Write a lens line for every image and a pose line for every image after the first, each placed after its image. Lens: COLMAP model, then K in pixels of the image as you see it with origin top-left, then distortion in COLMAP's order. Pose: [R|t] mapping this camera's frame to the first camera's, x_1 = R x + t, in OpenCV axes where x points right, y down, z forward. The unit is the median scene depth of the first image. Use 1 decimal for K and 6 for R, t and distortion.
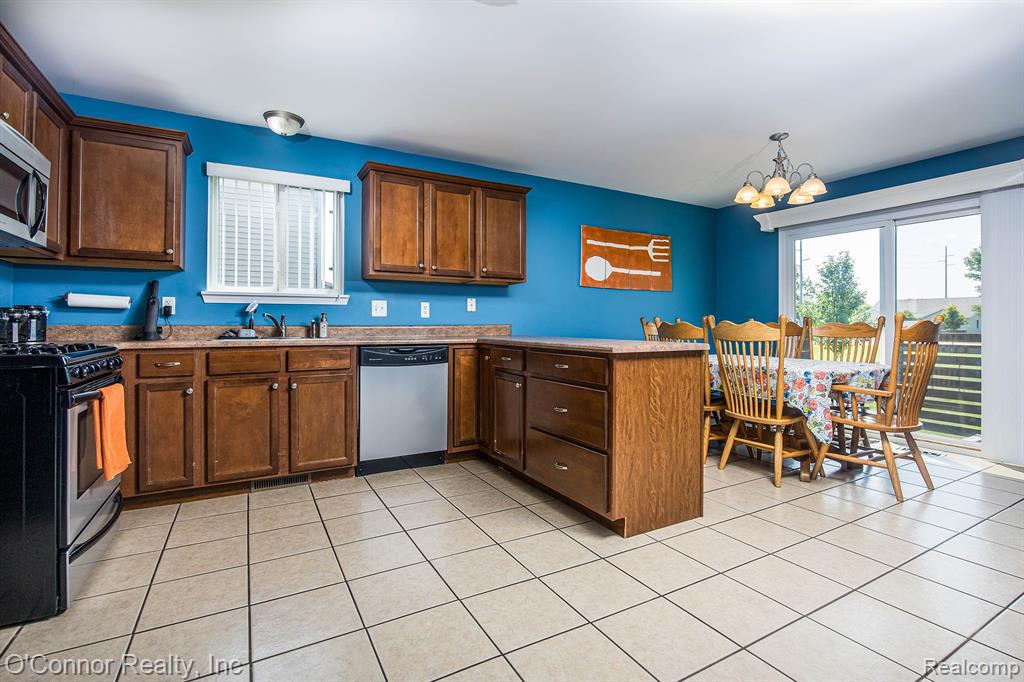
lens RADIAL K [[471.9, 0, 525.9], [0, 471.9, 316.5], [0, 0, 1]] dist [-0.010680, 0.000174]
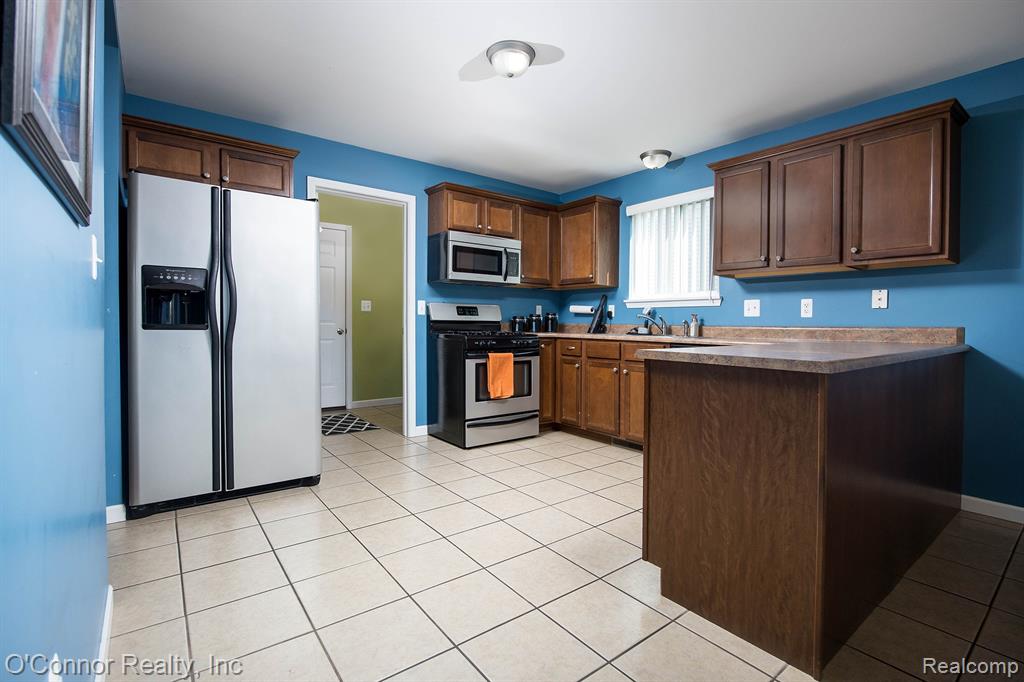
lens RADIAL K [[488.0, 0, 514.7], [0, 488.0, 328.5], [0, 0, 1]] dist [-0.011507, -0.000211]
pose [[0.130804, 0.013093, -0.991322, 0.711467], [0.005724, 0.999886, 0.013961, 0.009074], [0.991392, -0.007501, 0.130714, 0.476062]]
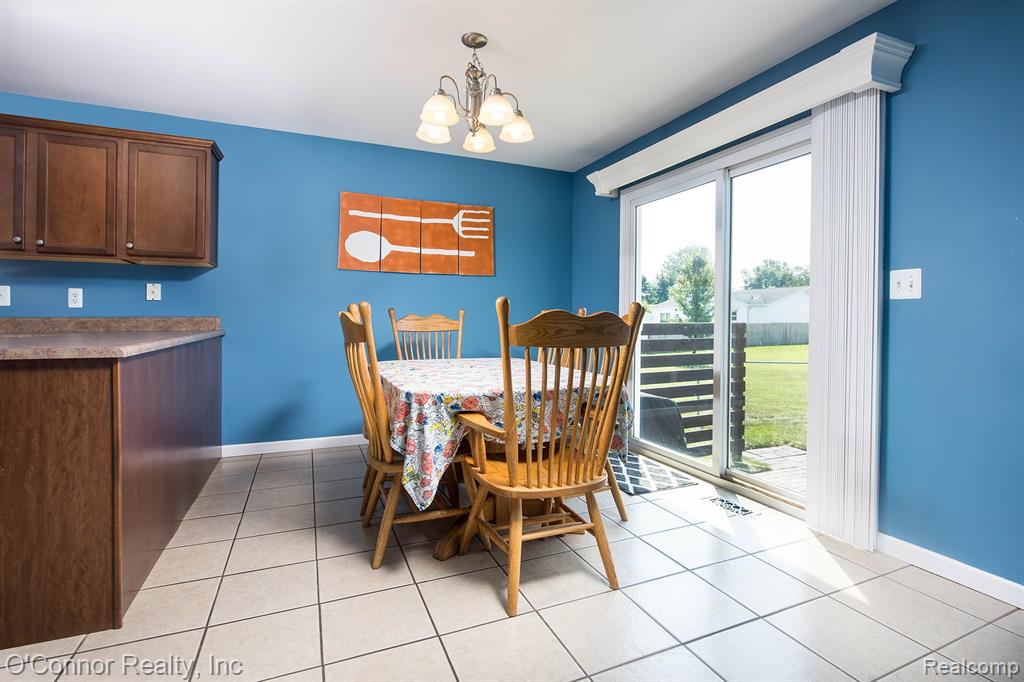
lens RADIAL K [[471.9, 0, 525.9], [0, 471.9, 316.5], [0, 0, 1]] dist [-0.010680, 0.000174]
pose [[0.994231, 0.002327, -0.107239, 0.786423], [-0.000955, 0.999917, 0.012842, 0.008577], [0.107260, -0.012666, 0.994150, 0.373245]]
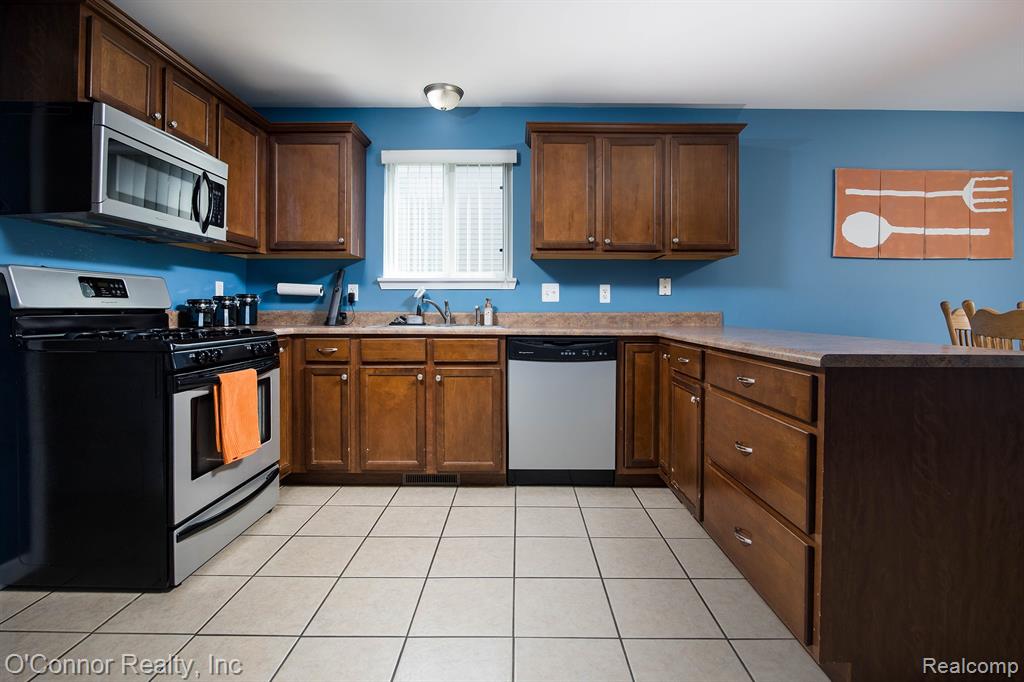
lens RADIAL K [[486.7, 0, 529.1], [0, 486.7, 308.1], [0, 0, 1]] dist [-0.013981, 0.000406]
pose [[0.869528, 0.001843, -0.493880, 0.117362], [0.005284, 0.999901, 0.013036, -0.000459], [0.493856, -0.013945, 0.869432, 0.238067]]
